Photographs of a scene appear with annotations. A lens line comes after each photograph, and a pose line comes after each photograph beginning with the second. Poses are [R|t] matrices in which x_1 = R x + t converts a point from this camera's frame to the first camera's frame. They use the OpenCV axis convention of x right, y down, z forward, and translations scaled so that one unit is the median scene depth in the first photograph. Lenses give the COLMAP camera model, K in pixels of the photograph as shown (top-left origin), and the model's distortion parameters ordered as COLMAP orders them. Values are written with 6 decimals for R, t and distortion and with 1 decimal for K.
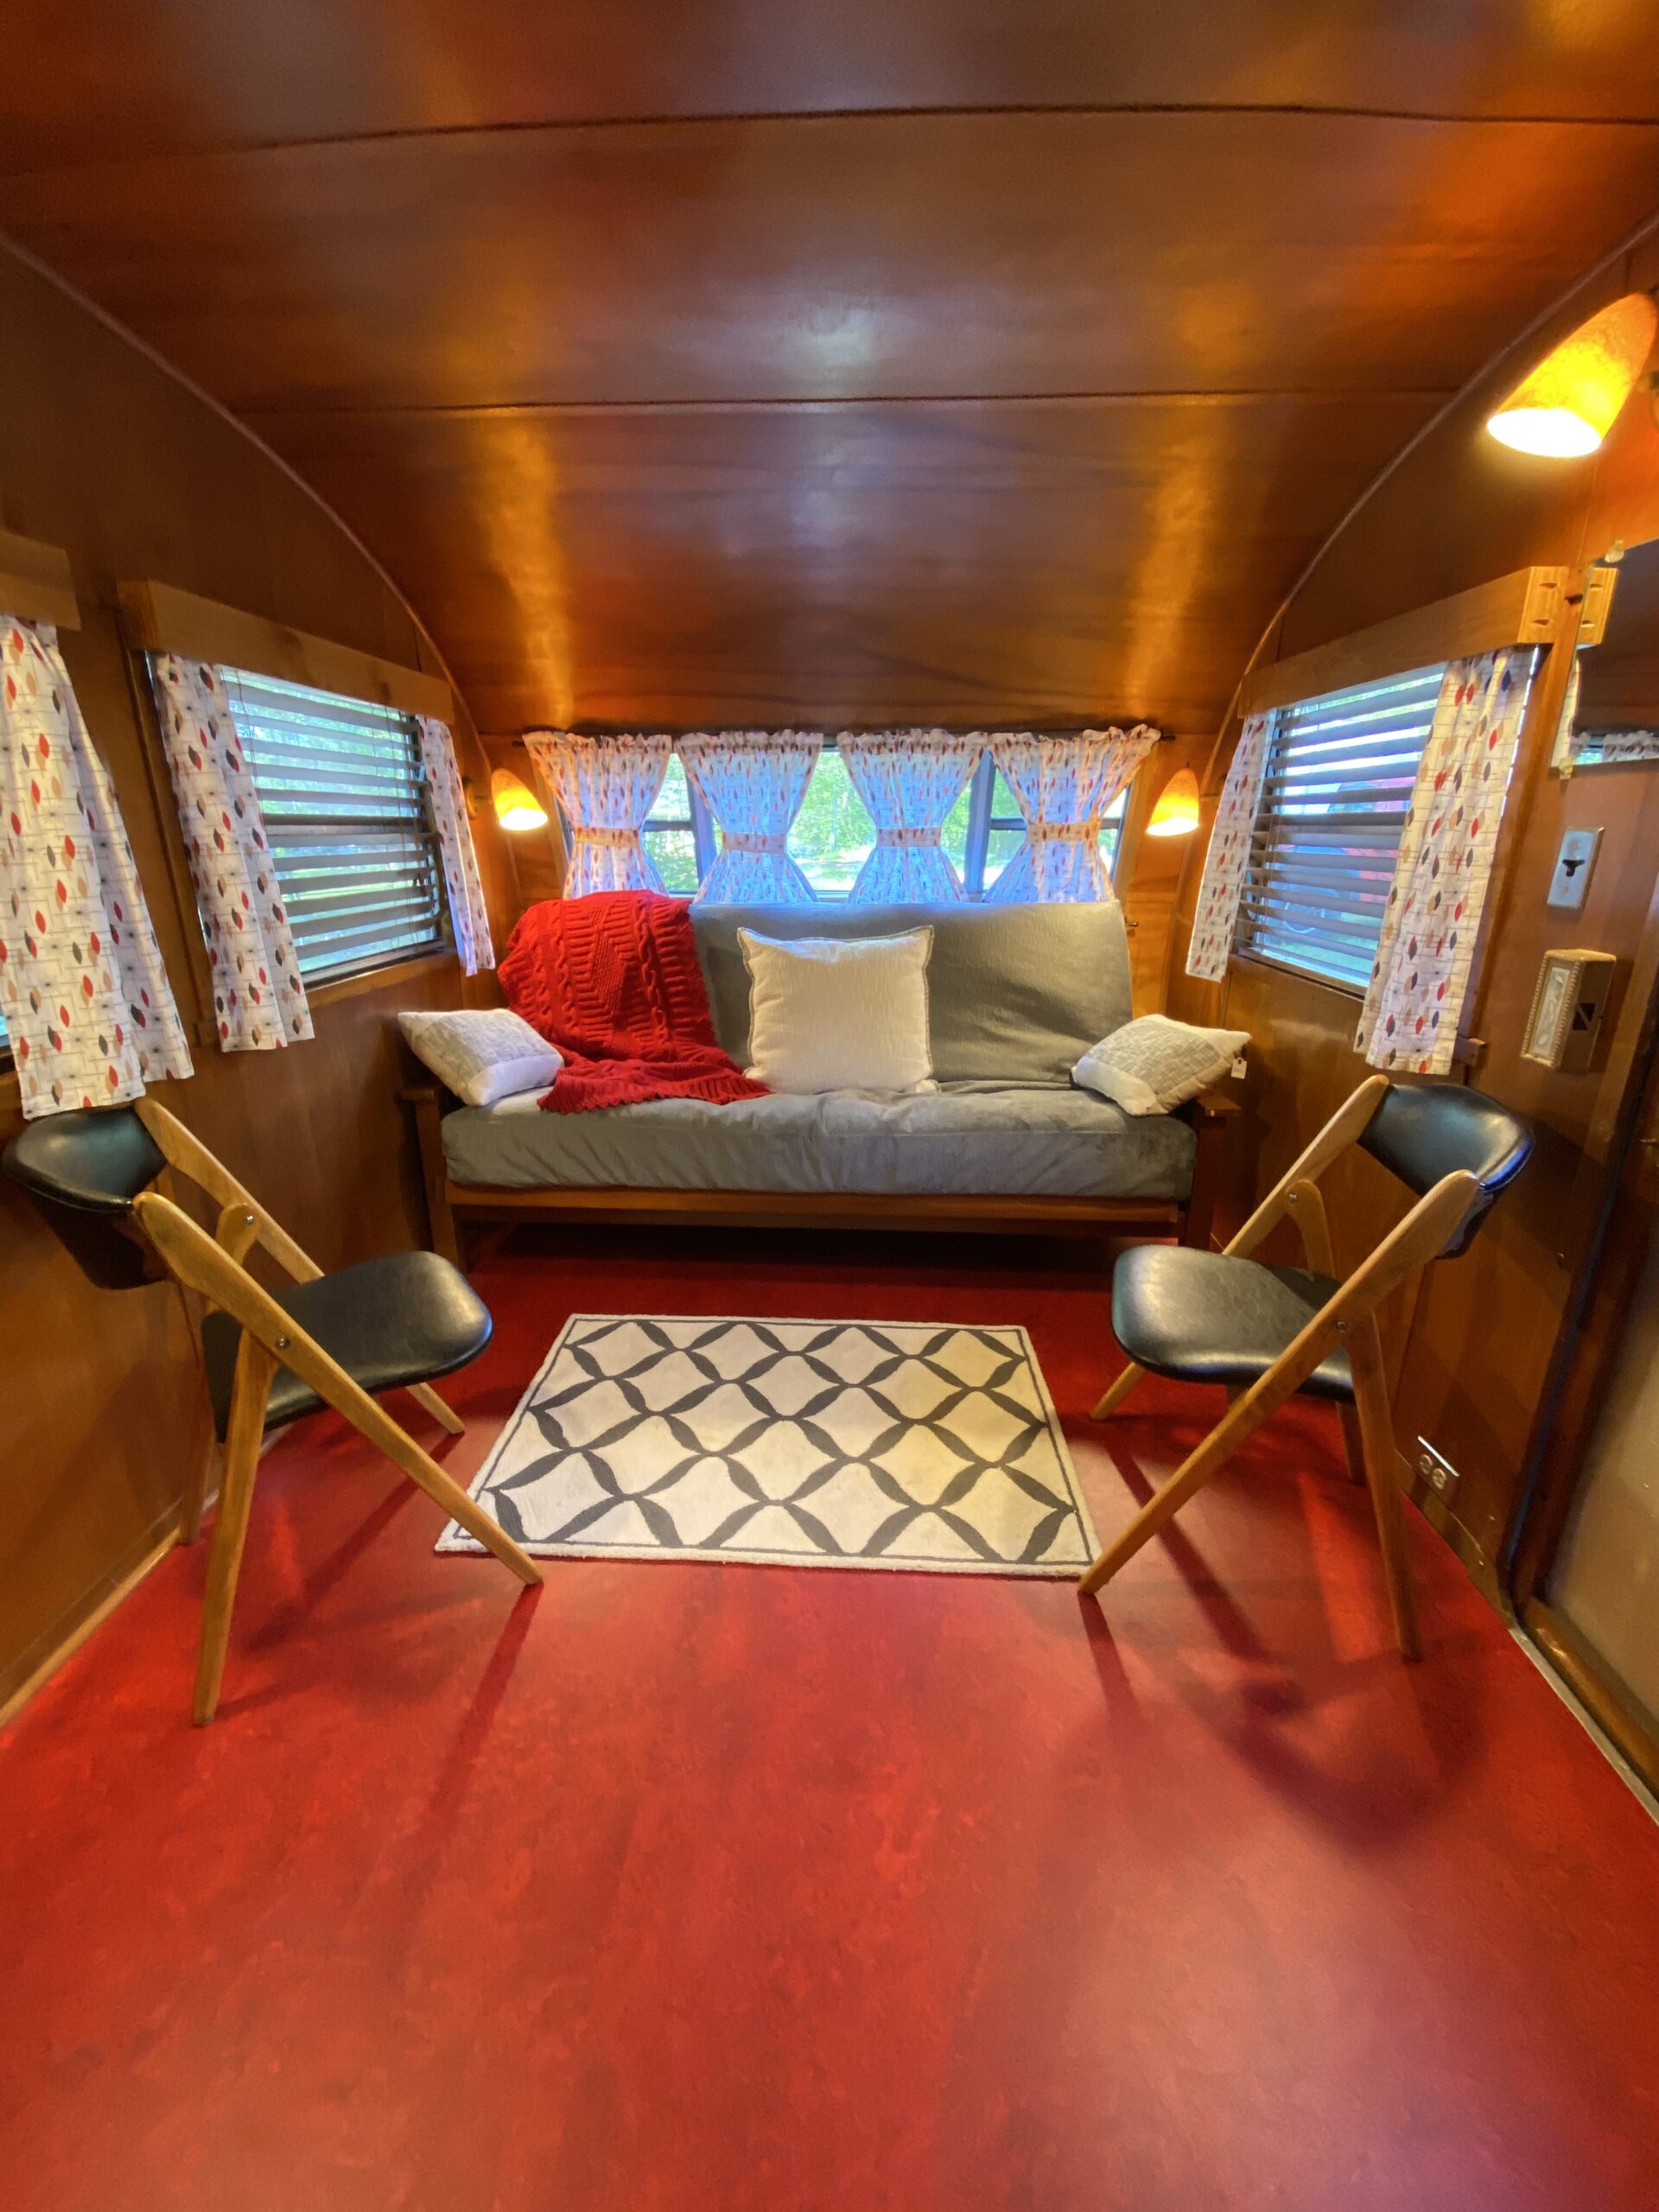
lens RADIAL K [[908.0, 0, 809.8], [0, 908.0, 1129.9], [0, 0, 1]] dist [0.060480, -0.000009]
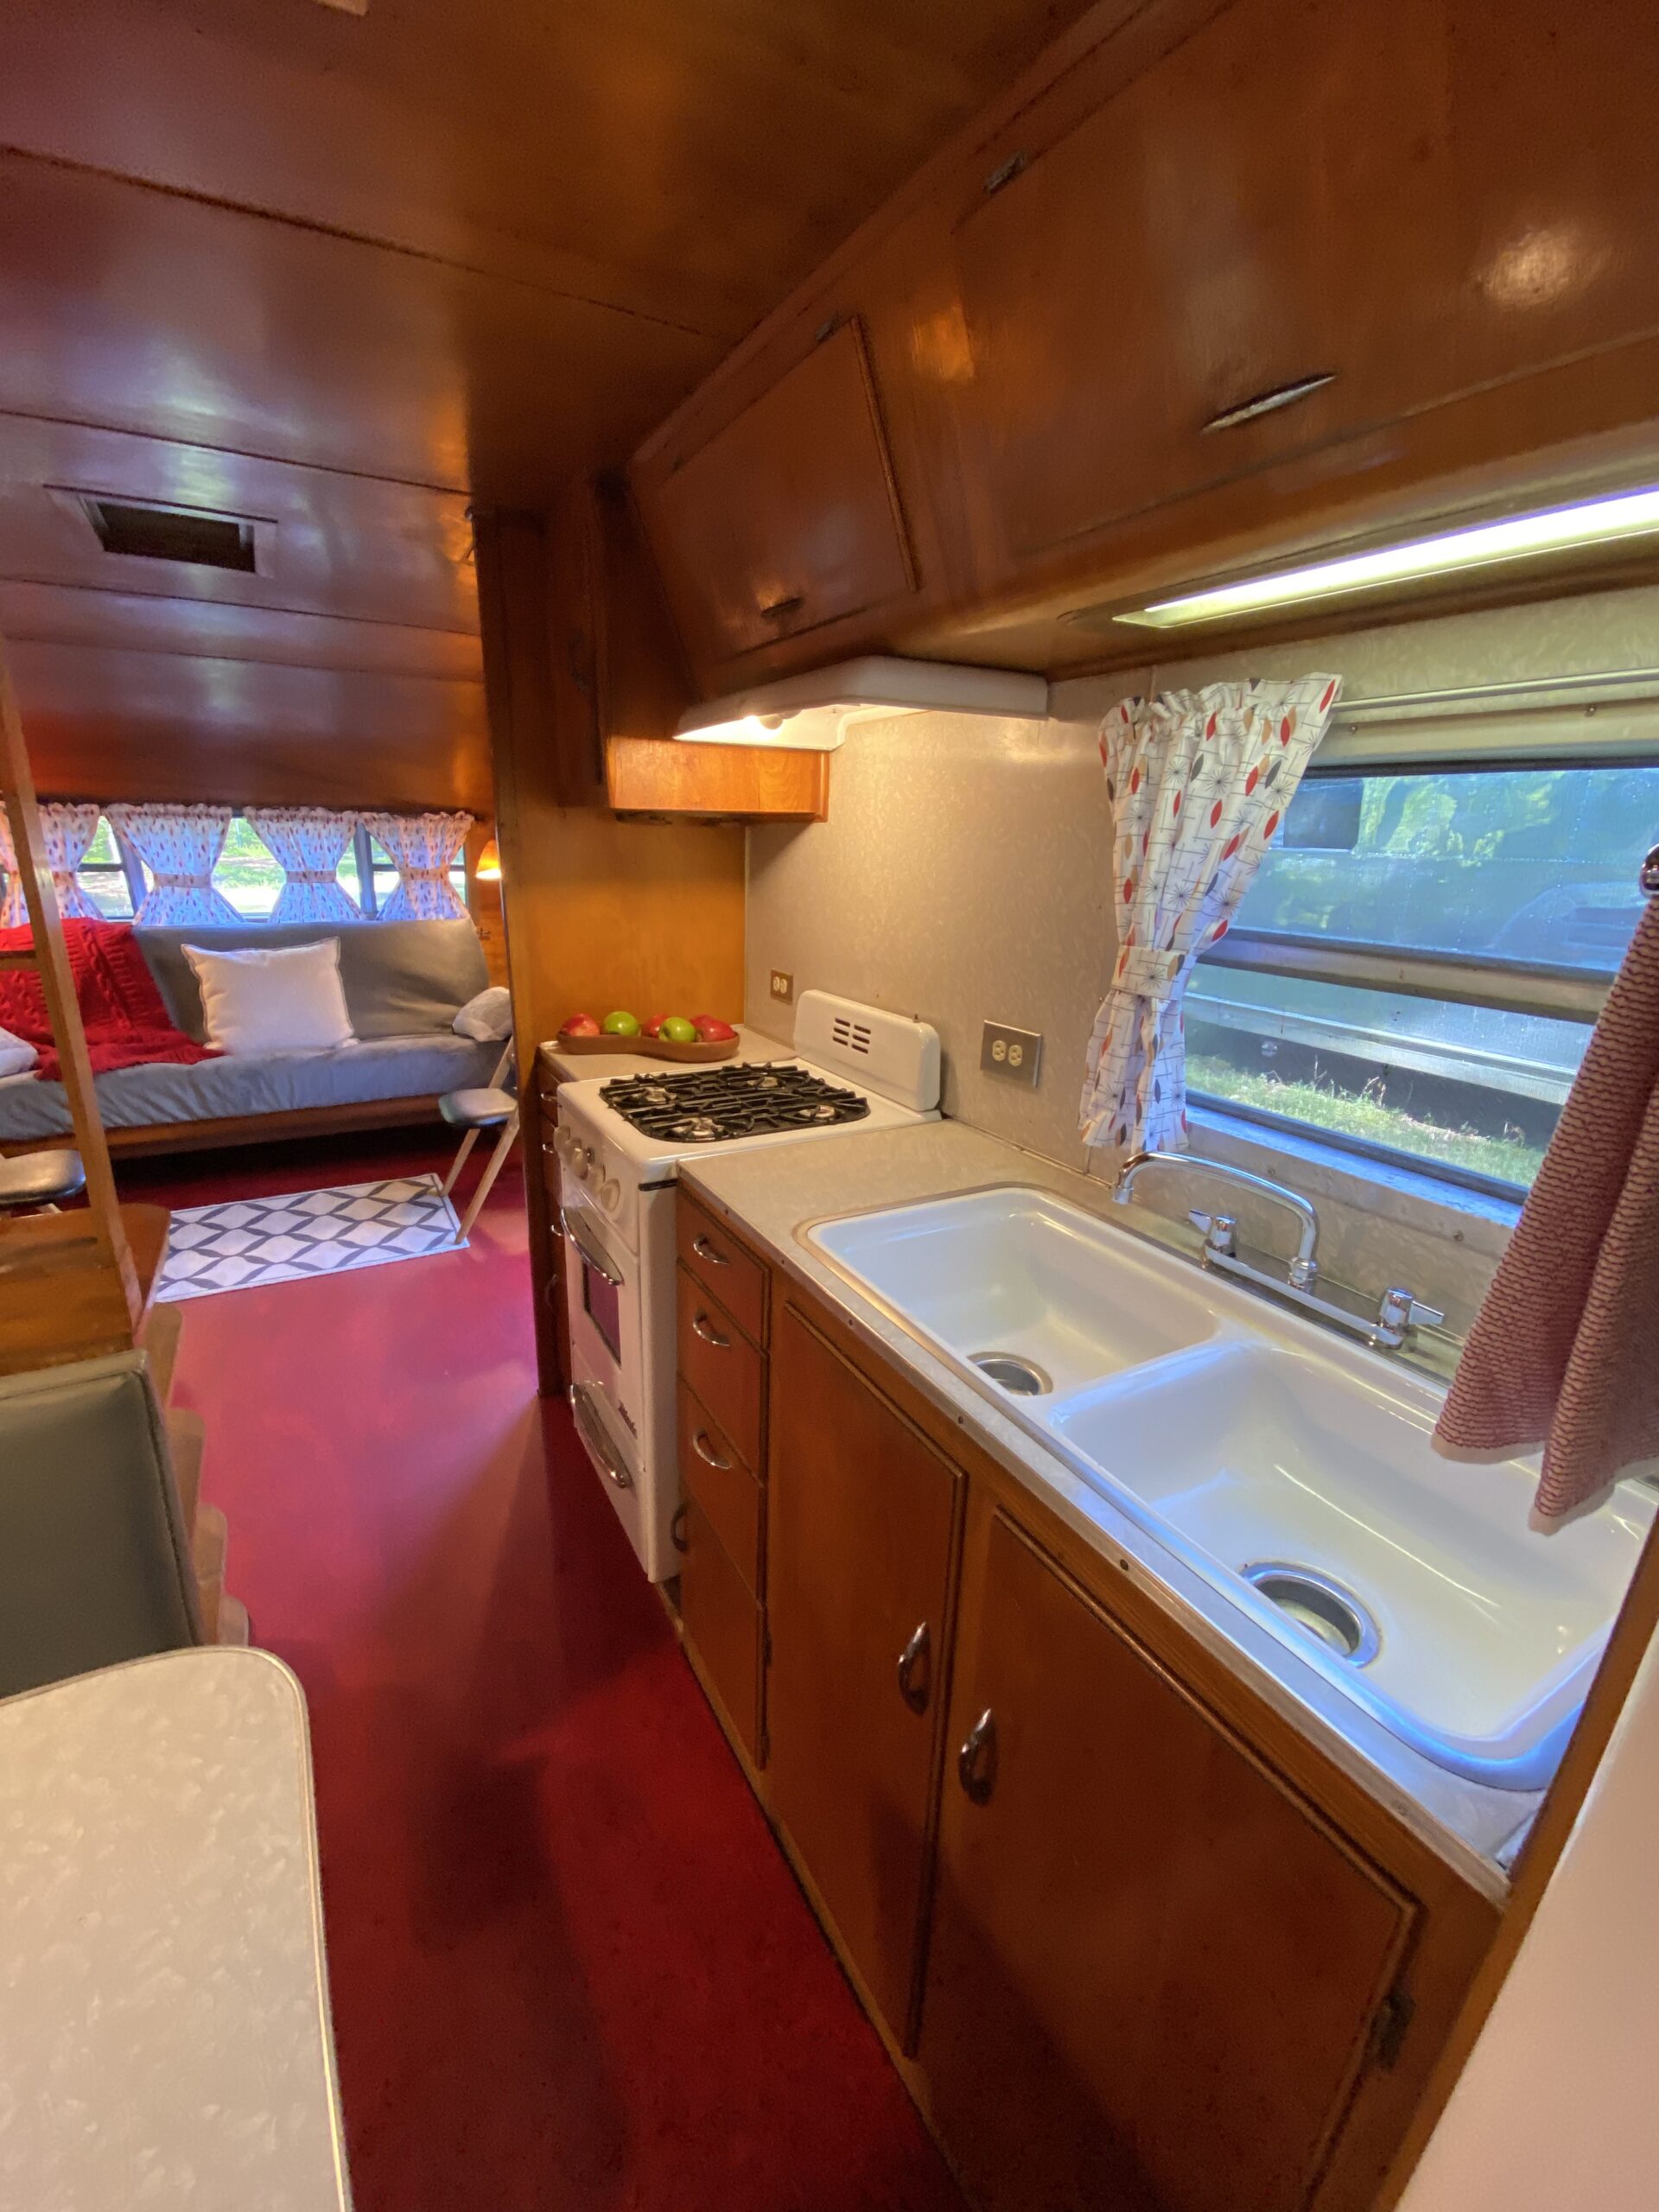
lens RADIAL K [[899.4, 0, 827.4], [0, 899.4, 1116.7], [0, 0, 1]] dist [0.001463, -0.011128]
pose [[0.834430, -0.142074, 0.532486, -0.022953], [0.147663, 0.988508, 0.032351, 0.136481], [-0.530963, 0.051634, 0.845820, -0.649870]]
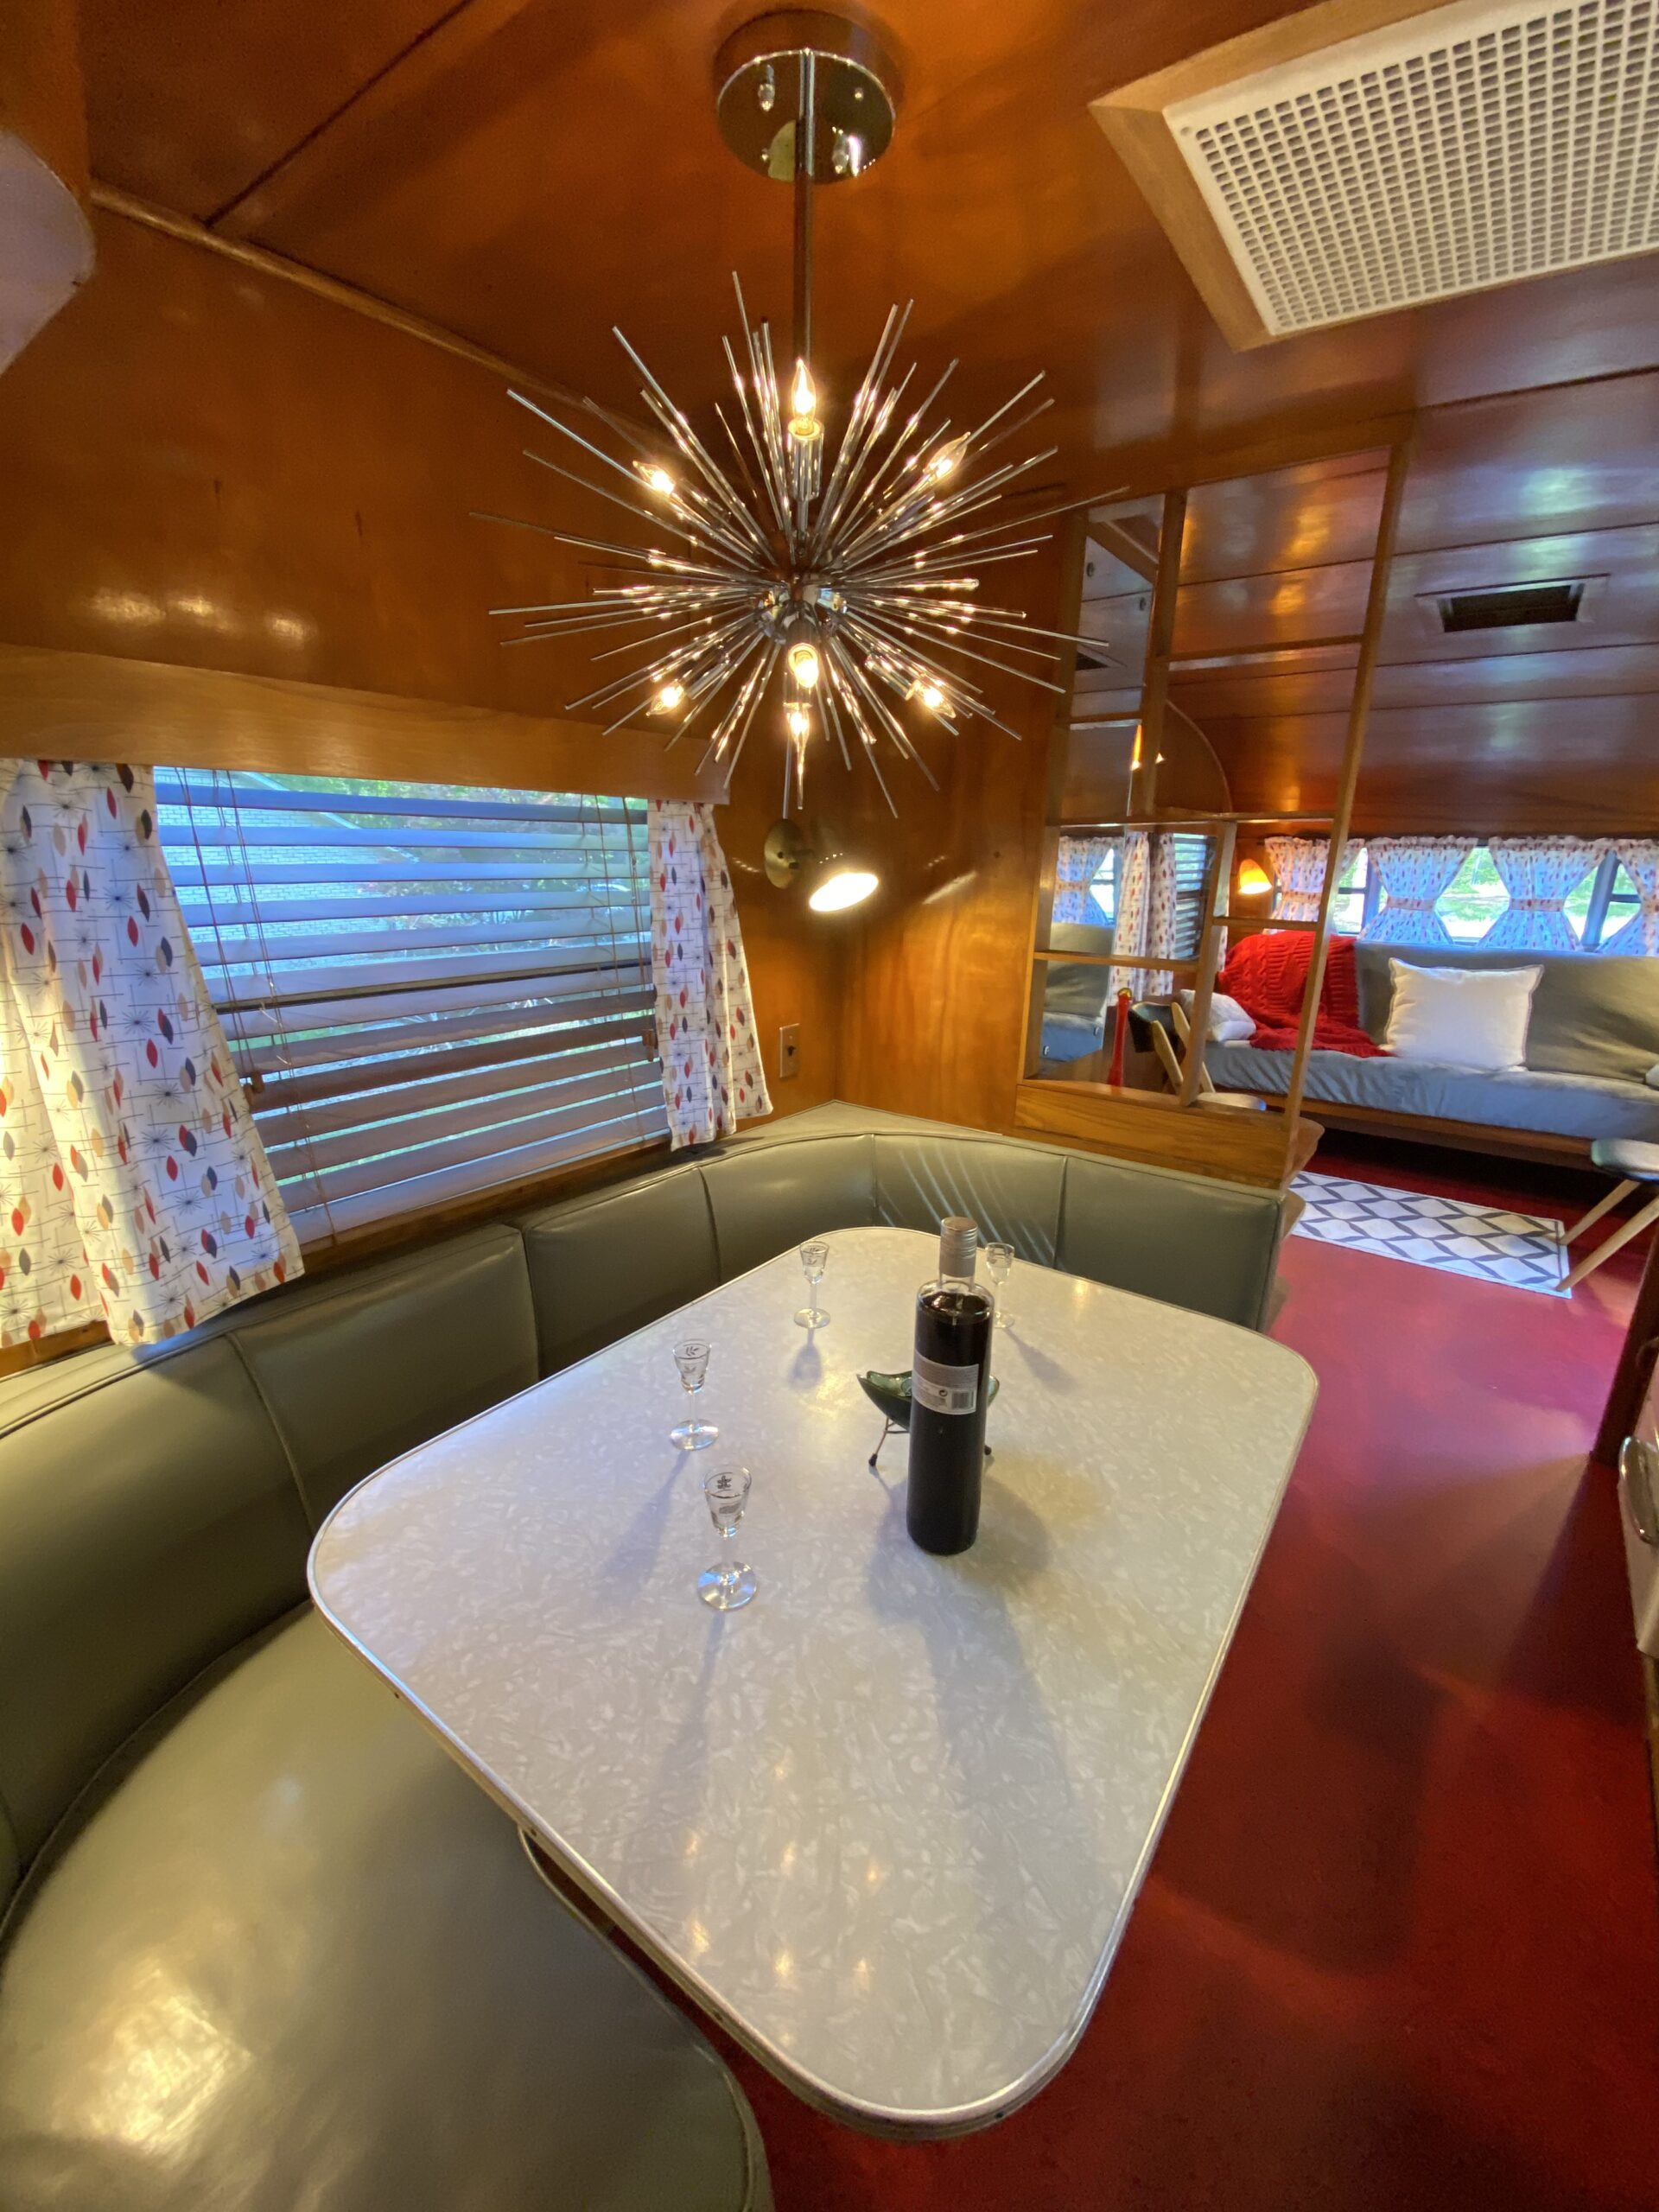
lens RADIAL K [[899.4, 0, 827.4], [0, 899.4, 1116.7], [0, 0, 1]] dist [0.001463, -0.011128]
pose [[0.833856, 0.161458, -0.527841, -0.026394], [-0.179169, 0.983657, 0.017842, 0.195802], [0.522095, 0.079695, 0.849156, -0.805480]]
